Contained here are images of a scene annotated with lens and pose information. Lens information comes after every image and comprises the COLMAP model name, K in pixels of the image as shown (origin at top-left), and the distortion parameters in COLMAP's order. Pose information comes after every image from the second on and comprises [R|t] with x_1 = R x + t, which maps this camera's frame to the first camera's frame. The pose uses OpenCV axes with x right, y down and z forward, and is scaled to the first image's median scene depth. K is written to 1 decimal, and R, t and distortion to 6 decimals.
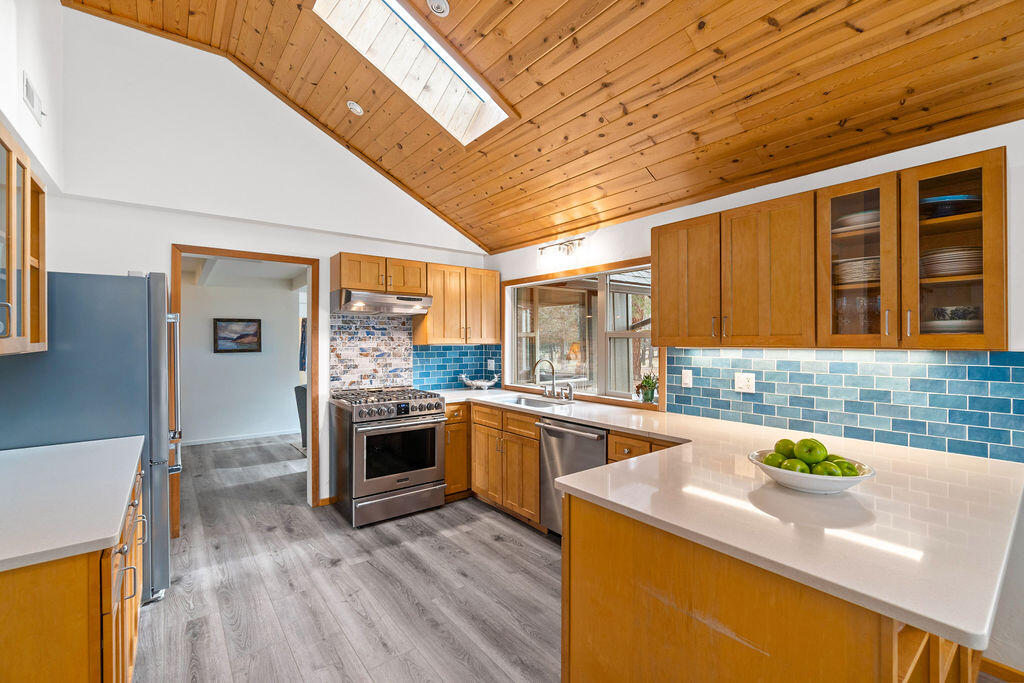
lens RADIAL K [[443.8, 0, 517.6], [0, 443.8, 342.1], [0, 0, 1]] dist [-0.001614, 0.000286]
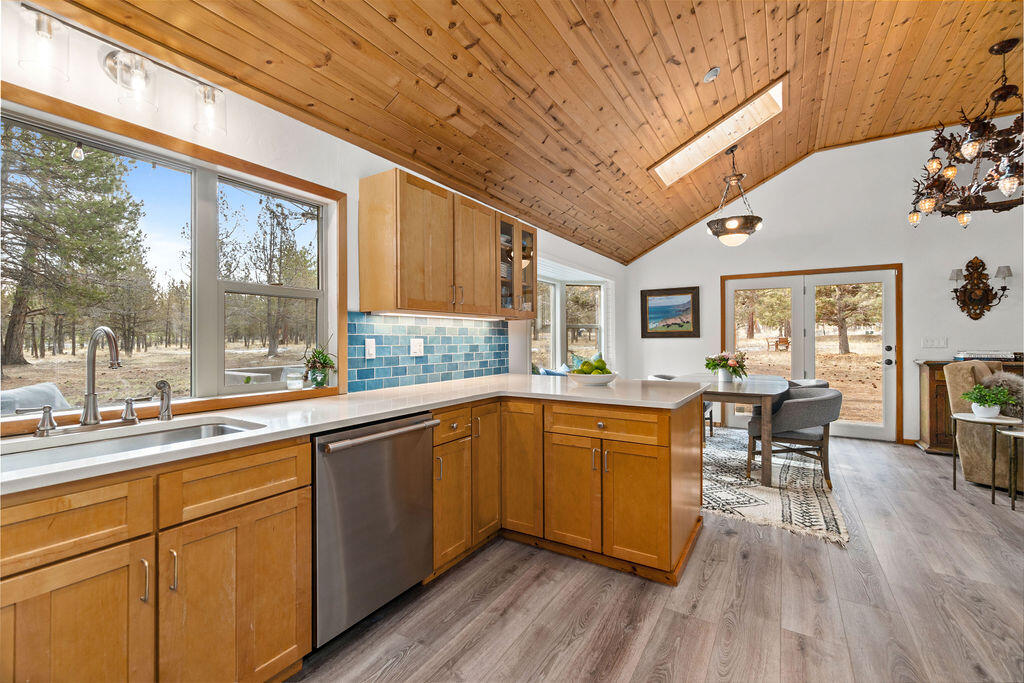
lens RADIAL K [[443.8, 0, 513.6], [0, 443.8, 337.7], [0, 0, 1]] dist [-0.001614, 0.000286]
pose [[-0.339982, -0.004305, 0.940422, -0.597729], [-0.003426, 0.999989, 0.003339, 0.062672], [-0.940426, -0.002087, -0.339993, 1.144978]]
